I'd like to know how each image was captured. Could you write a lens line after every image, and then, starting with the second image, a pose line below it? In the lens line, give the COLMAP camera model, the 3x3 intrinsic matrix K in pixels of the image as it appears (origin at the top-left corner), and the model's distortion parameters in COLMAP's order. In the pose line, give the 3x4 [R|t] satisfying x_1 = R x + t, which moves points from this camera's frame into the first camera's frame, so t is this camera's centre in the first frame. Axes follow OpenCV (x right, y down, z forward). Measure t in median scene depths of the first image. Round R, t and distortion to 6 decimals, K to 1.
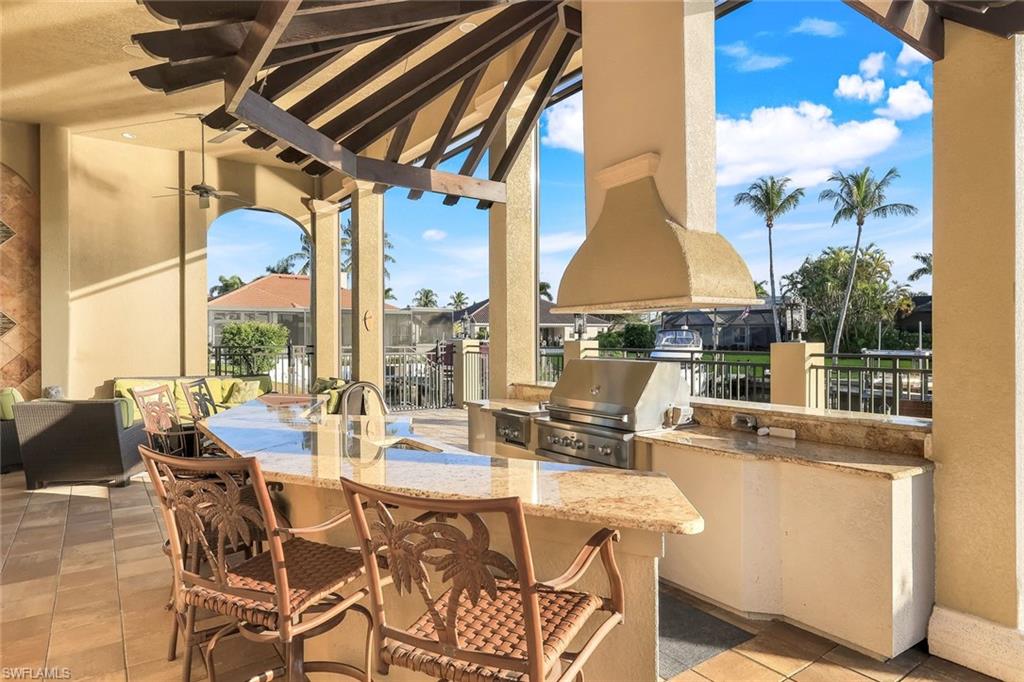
lens RADIAL K [[574.4, 0, 512.0], [0, 574.4, 341.0], [0, 0, 1]] dist [-0.003462, -0.000933]
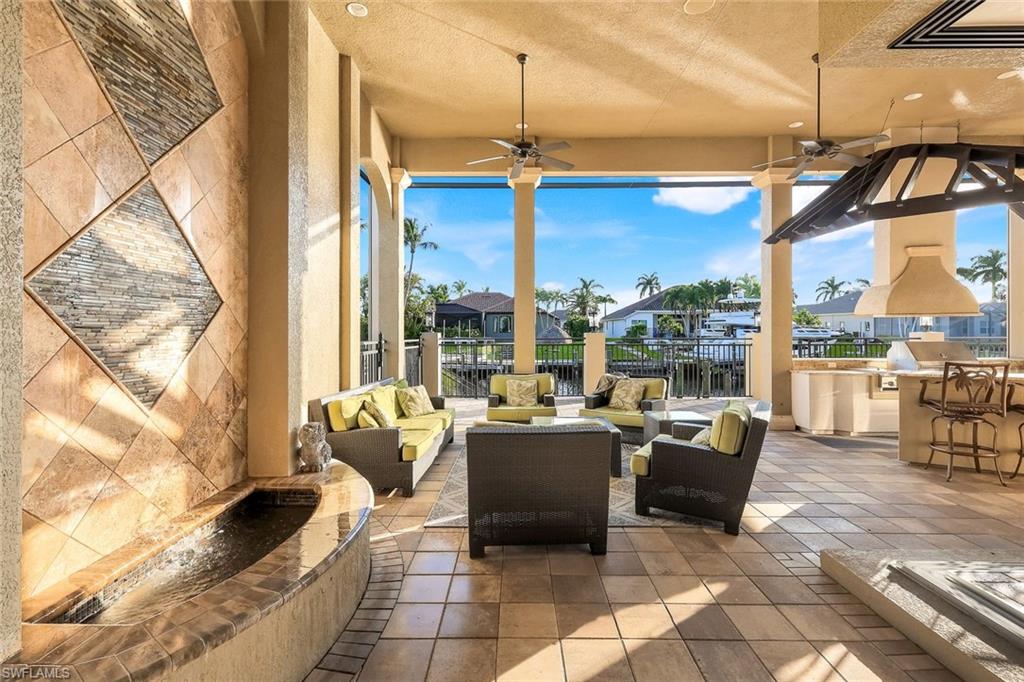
lens RADIAL K [[458.8, 0, 513.1], [0, 458.8, 334.2], [0, 0, 1]] dist [0.000556, 0.000112]
pose [[0.589788, -0.002040, 0.807555, -0.894849], [-0.001306, 0.999993, 0.003480, -0.005247], [-0.807557, -0.003107, 0.589782, 0.517138]]
